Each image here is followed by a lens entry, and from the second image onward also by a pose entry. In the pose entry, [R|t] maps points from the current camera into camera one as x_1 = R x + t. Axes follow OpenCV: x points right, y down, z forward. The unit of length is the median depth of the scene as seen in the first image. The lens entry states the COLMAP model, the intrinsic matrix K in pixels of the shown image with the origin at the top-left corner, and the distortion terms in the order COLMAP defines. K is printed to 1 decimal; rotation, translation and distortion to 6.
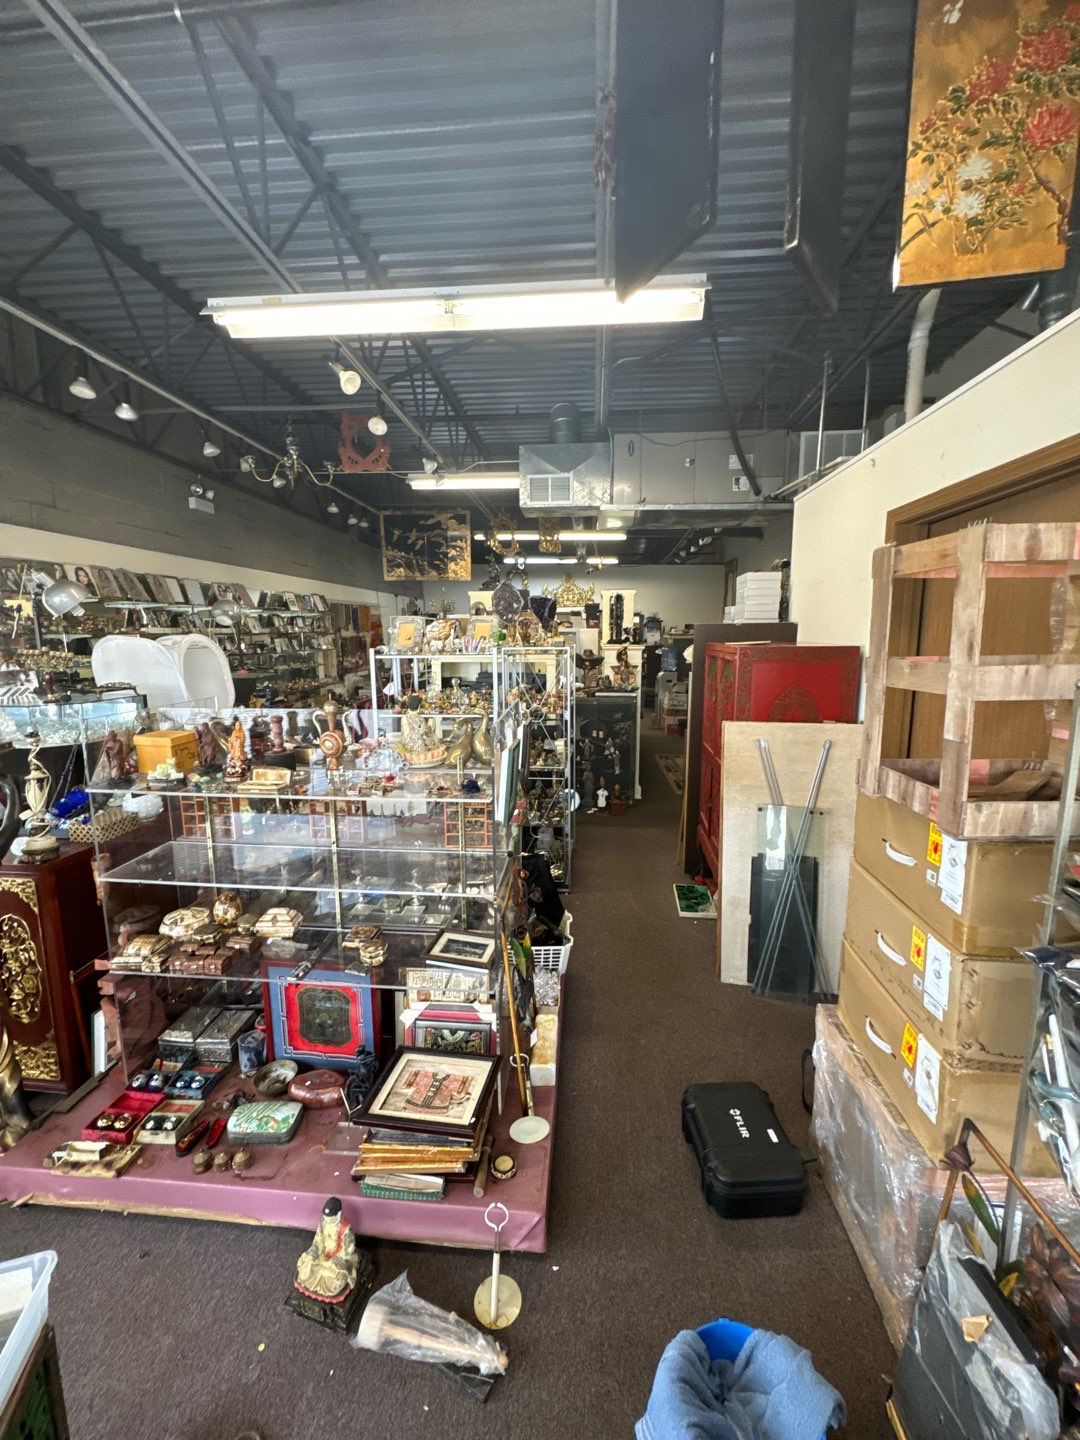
lens RADIAL K [[578.7, 0, 549.6], [0, 578.7, 723.7], [0, 0, 1]] dist [-0.001667, -0.000772]
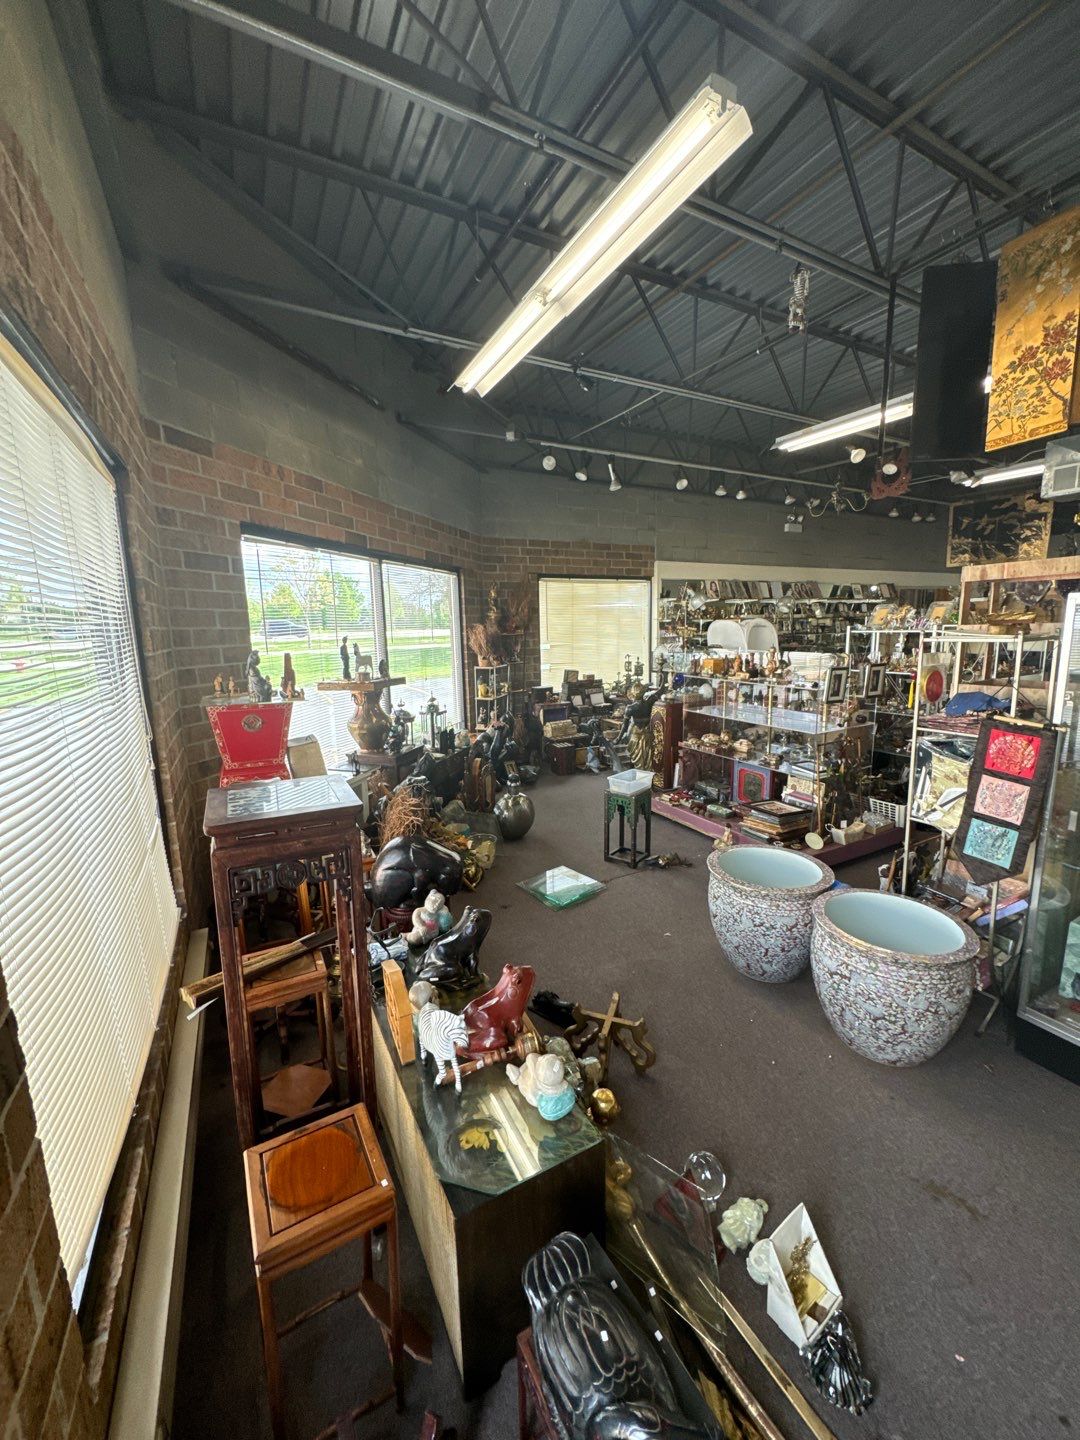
lens RADIAL K [[578.7, 0, 547.8], [0, 578.7, 719.7], [0, 0, 1]] dist [-0.001667, -0.000772]
pose [[0.556417, 0.129676, -0.820722, 0.502498], [-0.114462, 0.990292, 0.078868, 0.081323], [0.822981, 0.050058, 0.565858, -0.482359]]
